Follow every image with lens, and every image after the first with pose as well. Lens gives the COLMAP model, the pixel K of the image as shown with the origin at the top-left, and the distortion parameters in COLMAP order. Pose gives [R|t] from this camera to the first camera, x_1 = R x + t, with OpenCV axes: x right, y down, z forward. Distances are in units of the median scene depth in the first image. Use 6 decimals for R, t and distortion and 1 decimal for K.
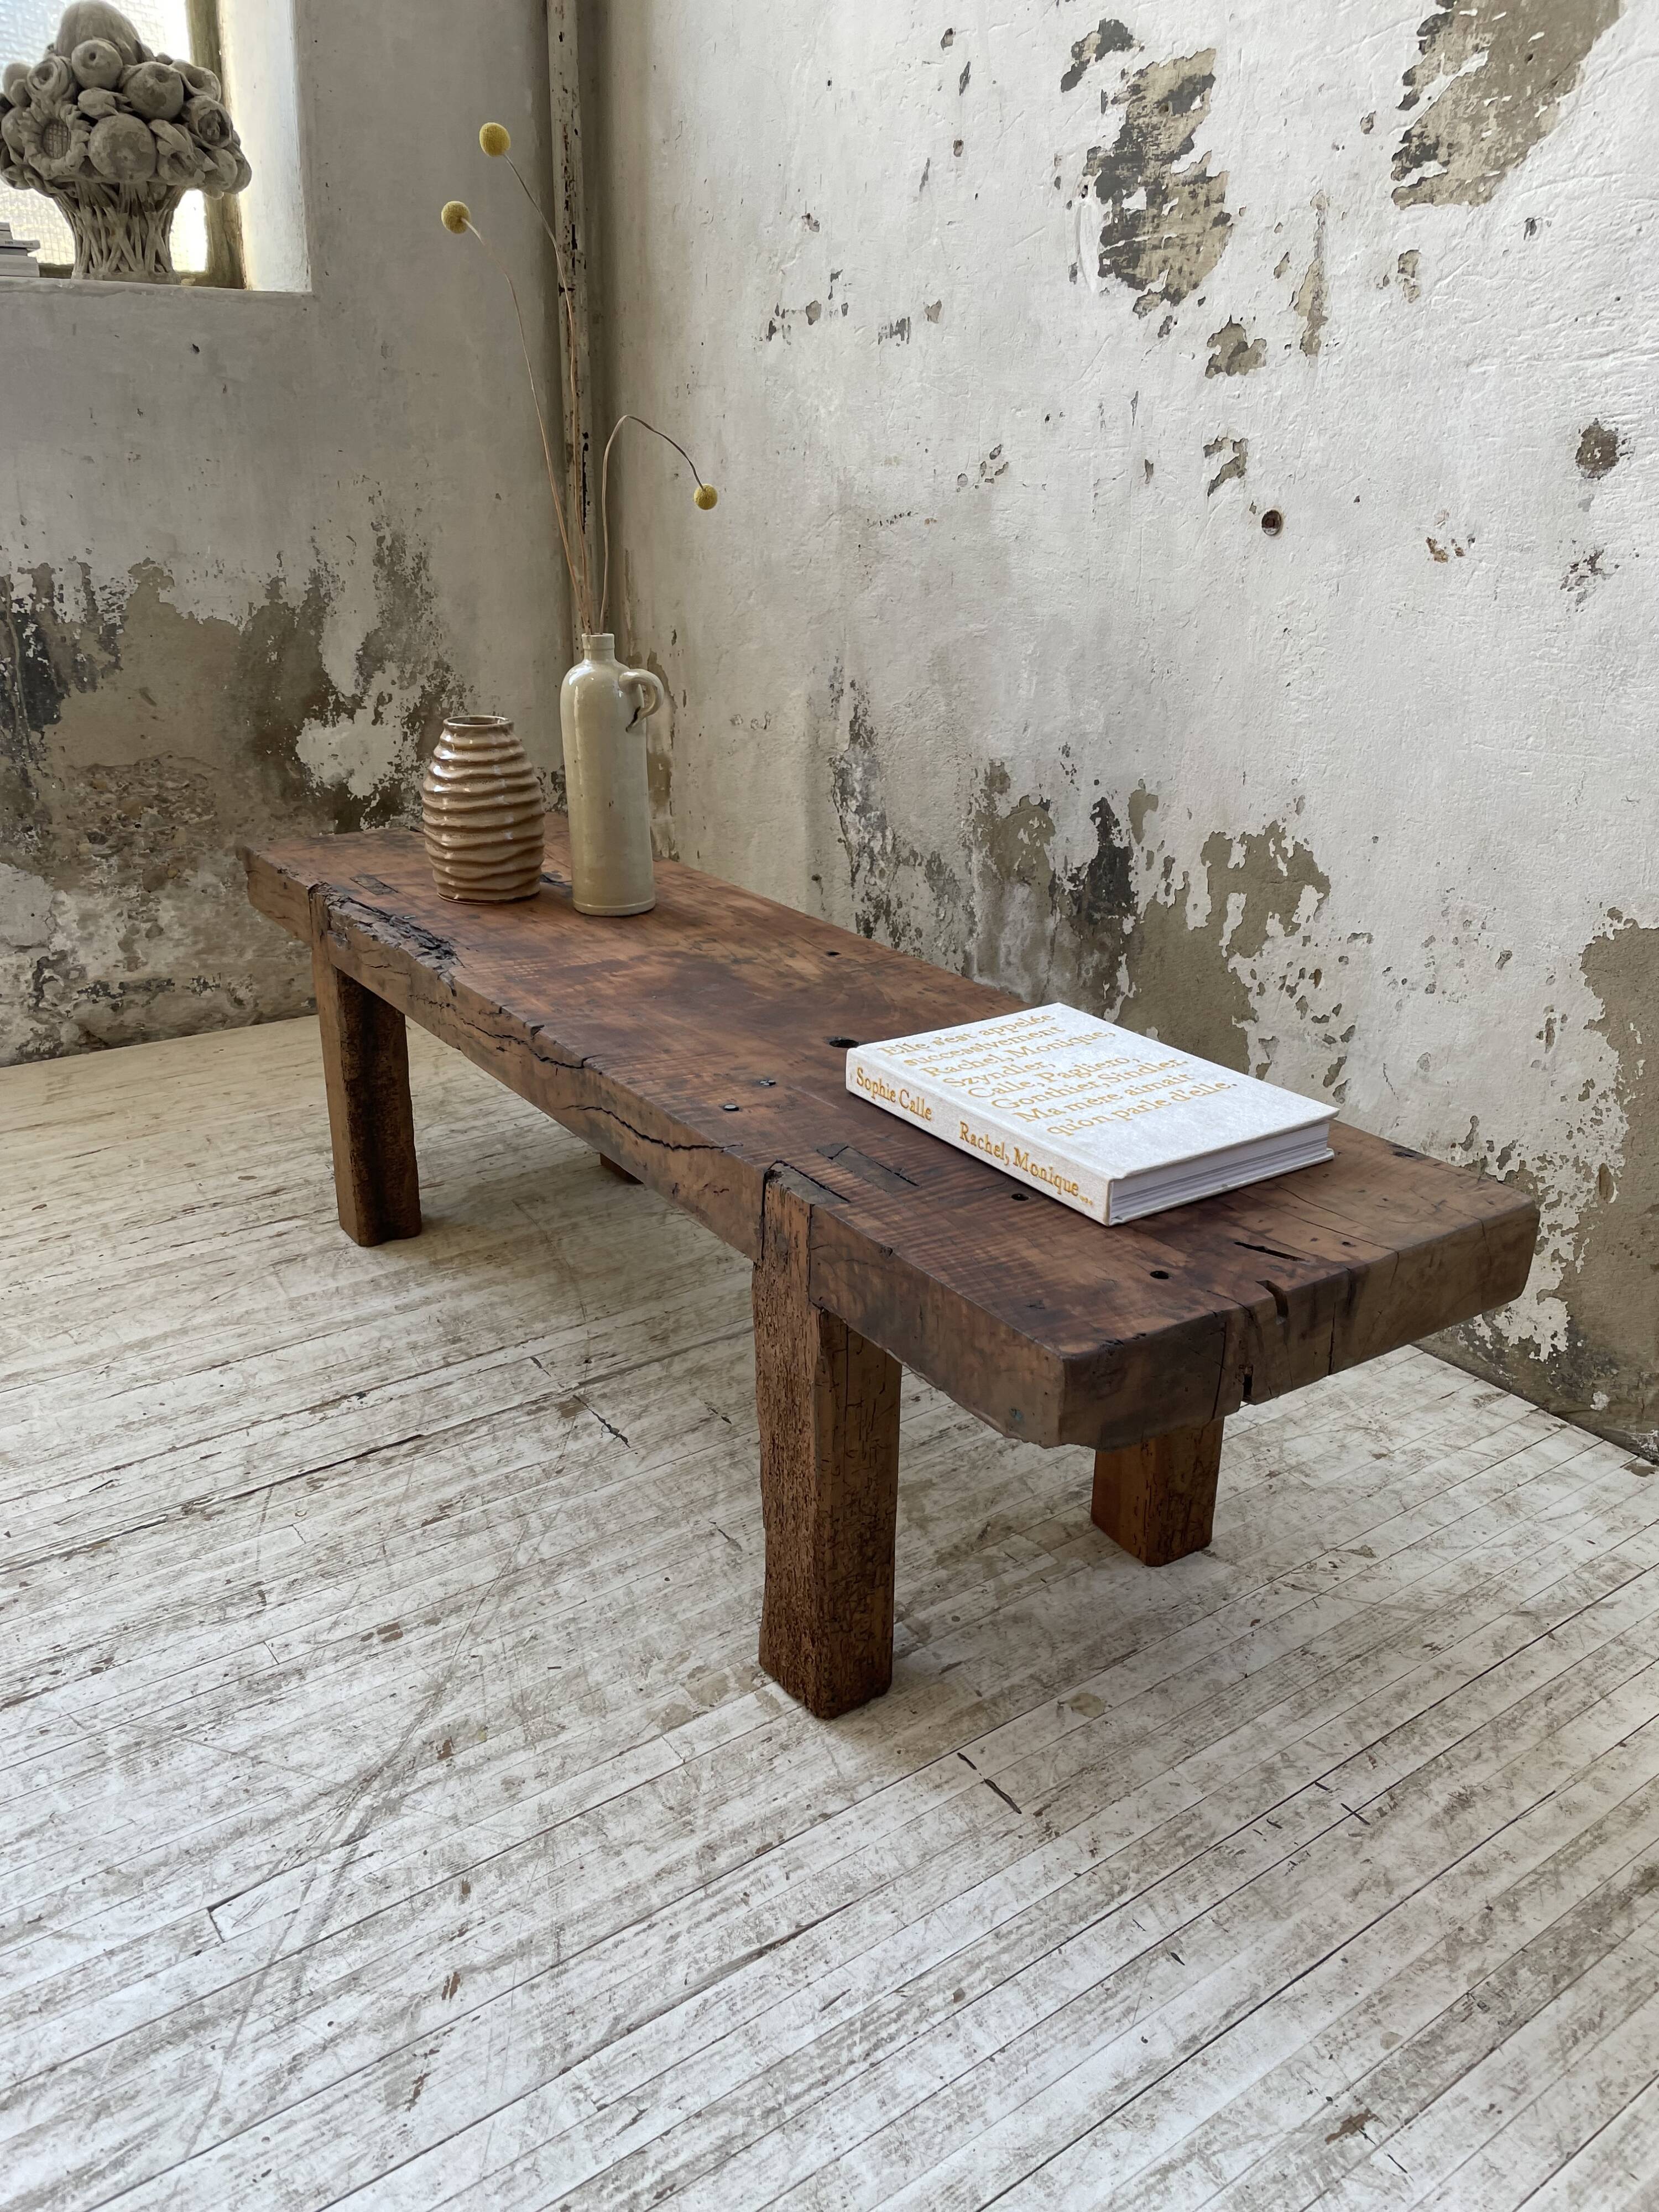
lens RADIAL K [[1679.6, 0, 840.1], [0, 1679.6, 1119.4], [0, 0, 1]] dist [0.089383, -0.122580]
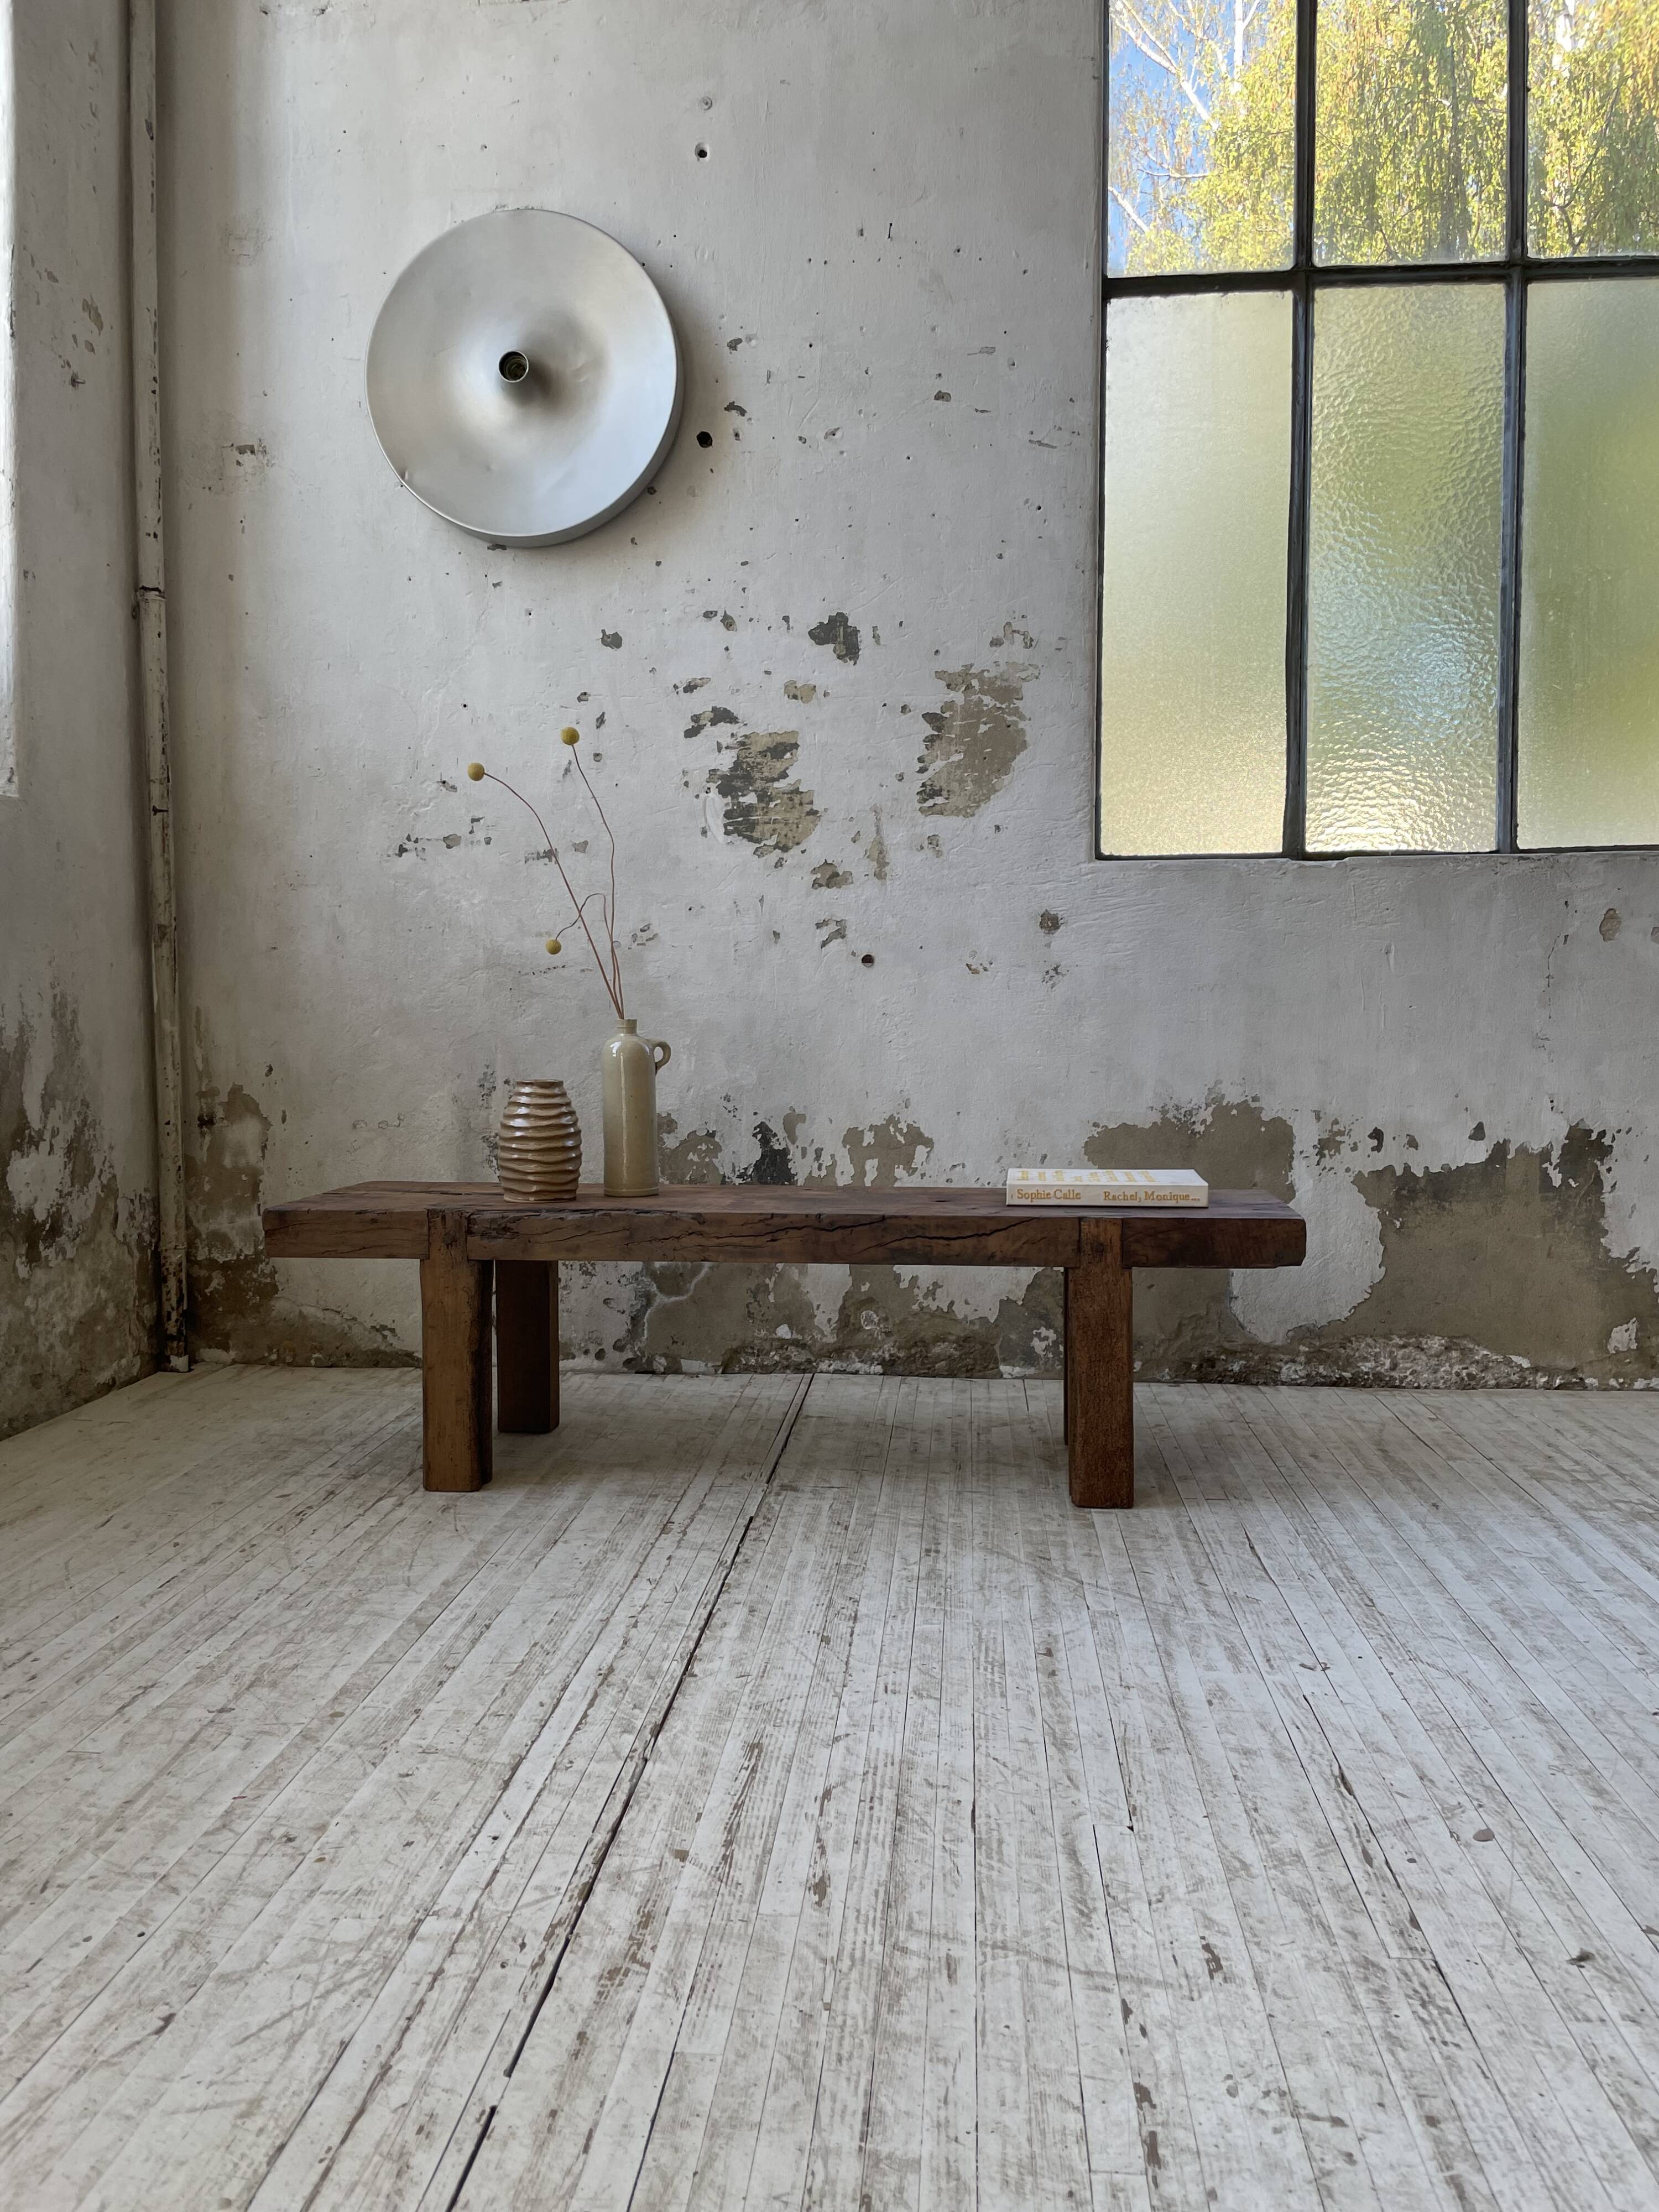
lens RADIAL K [[1678.4, 0, 846.4], [0, 1678.4, 1106.2], [0, 0, 1]] dist [0.095766, -0.134912]
pose [[0.648431, -0.055840, 0.759223, -1.126489], [0.288998, 0.940705, -0.177637, 0.117976], [-0.704286, 0.334599, 0.626119, -0.086982]]
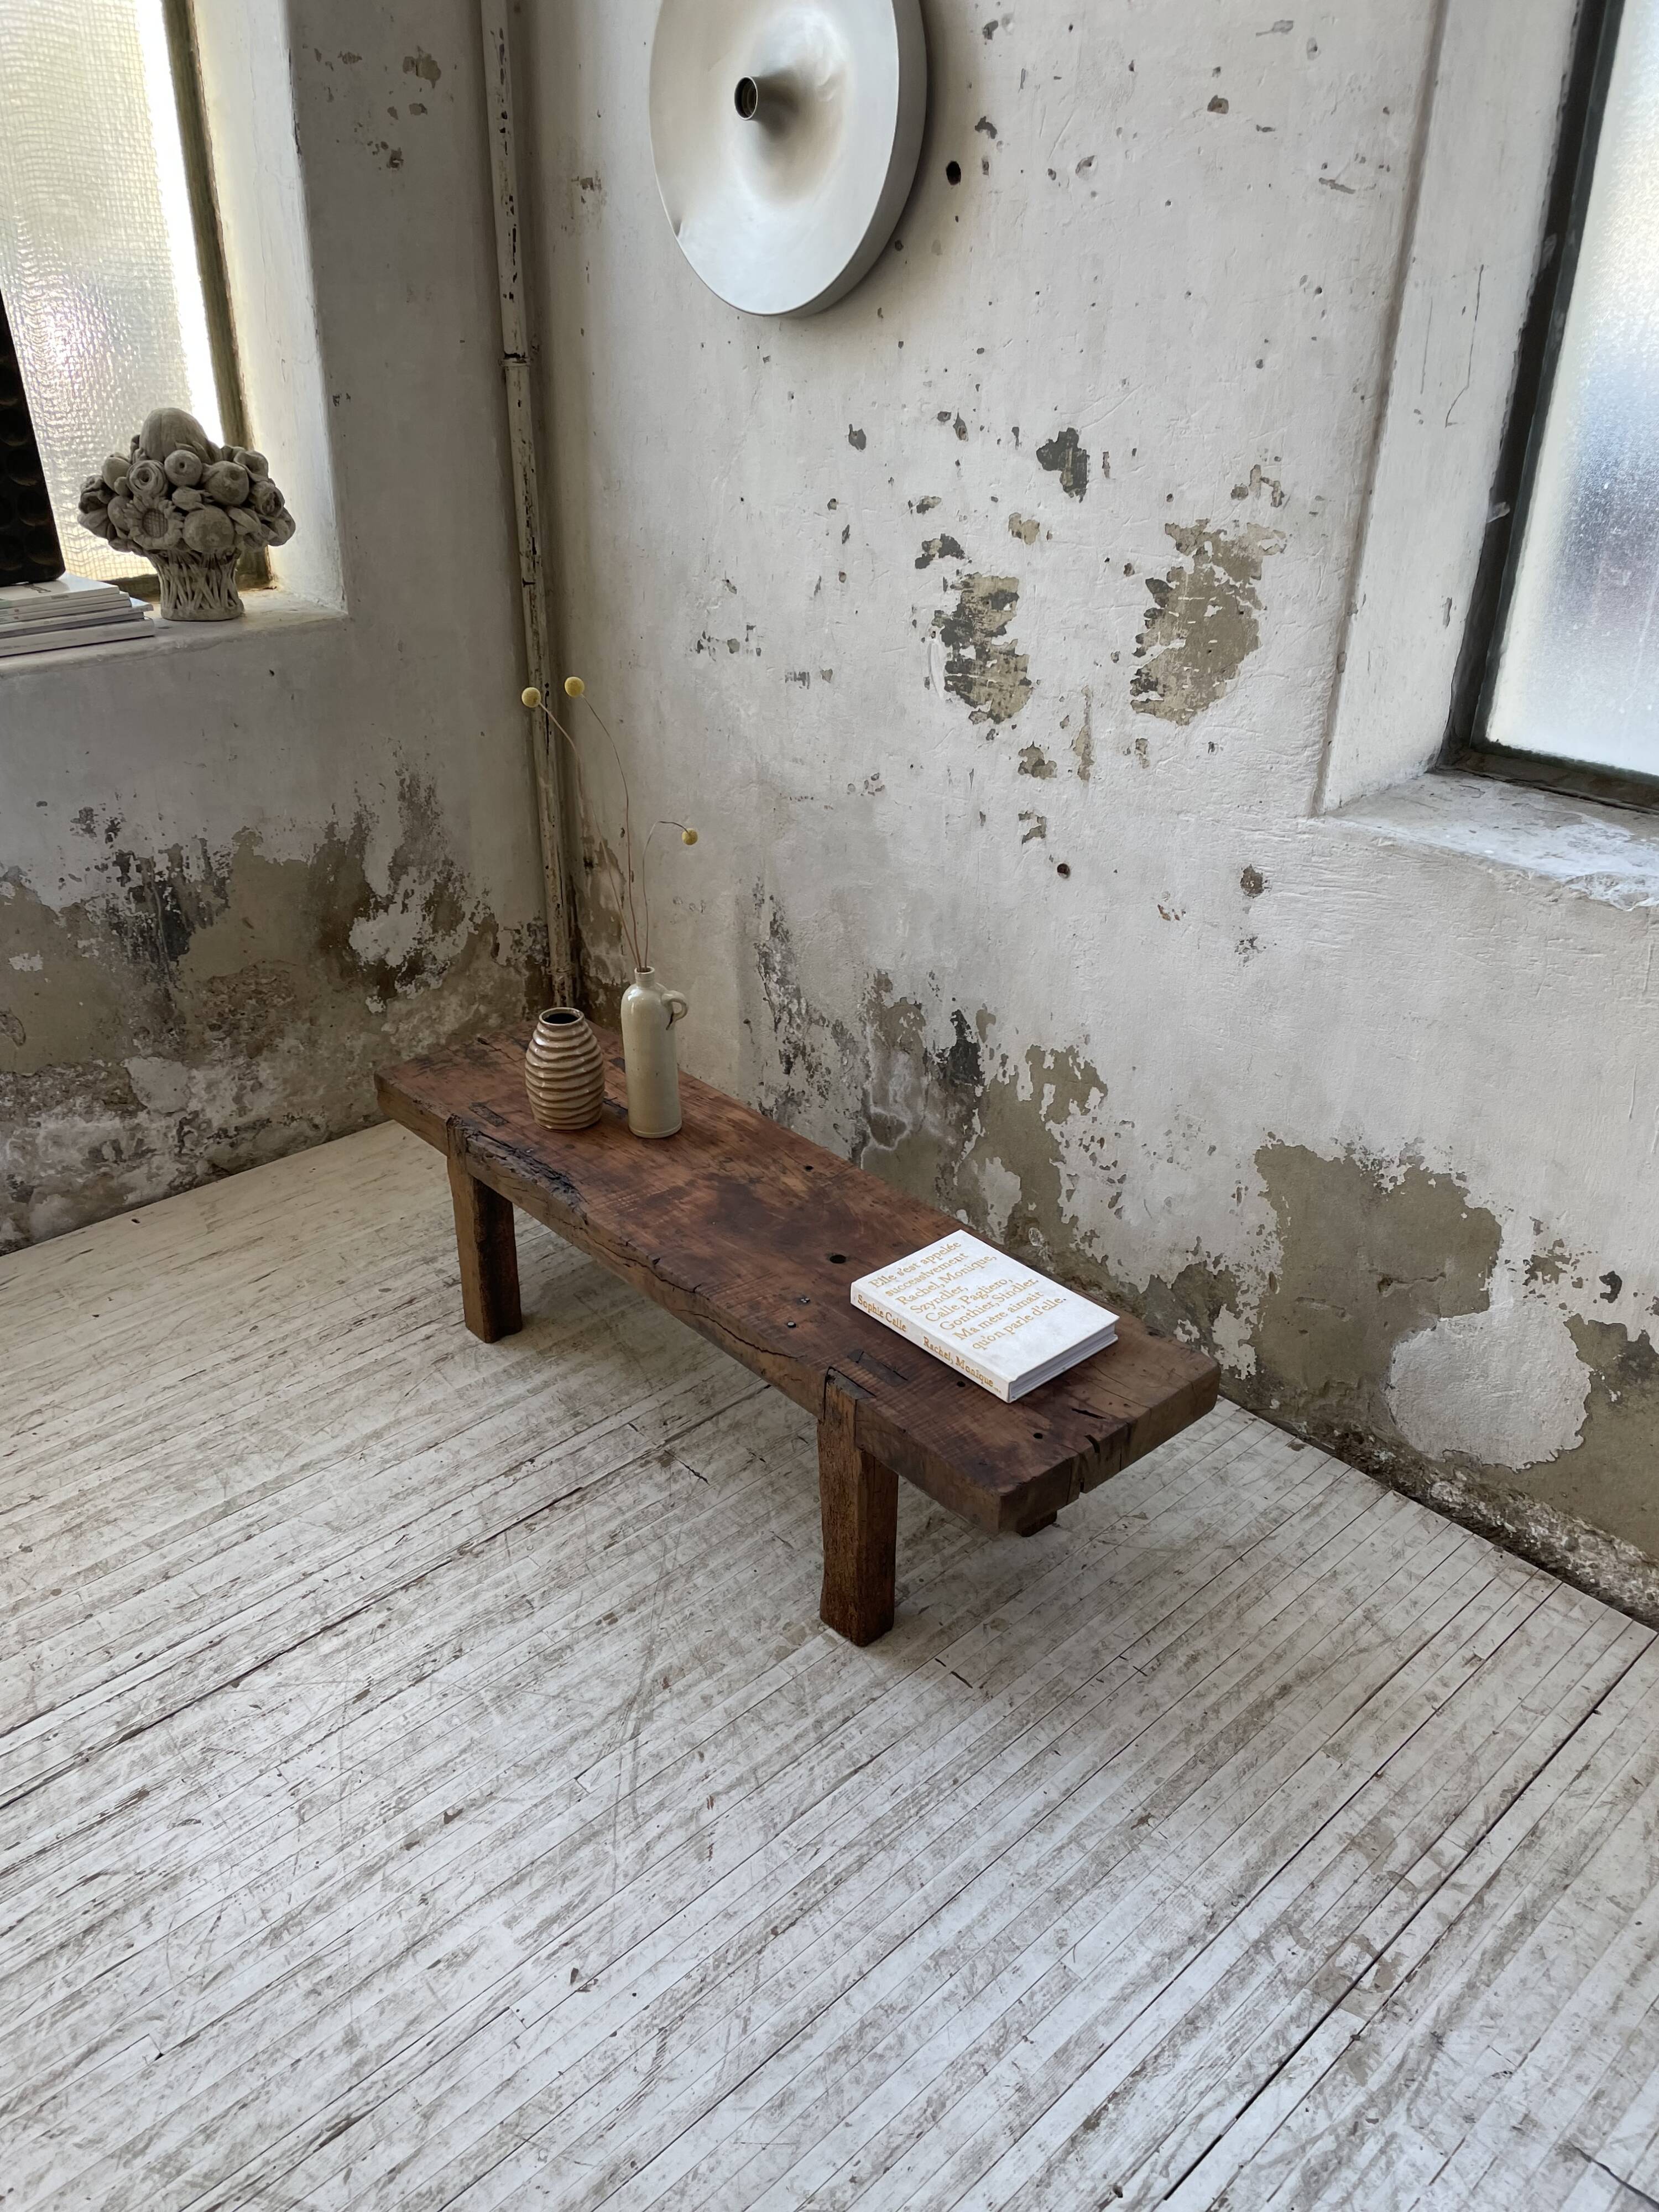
lens RADIAL K [[1679.6, 0, 806.5], [0, 1679.6, 1119.4], [0, 0, 1]] dist [0.089383, -0.122580]
pose [[0.993019, -0.065147, 0.098332, -0.146598], [0.054228, 0.992463, 0.109896, -0.292568], [-0.104751, -0.103796, 0.989067, -0.527033]]
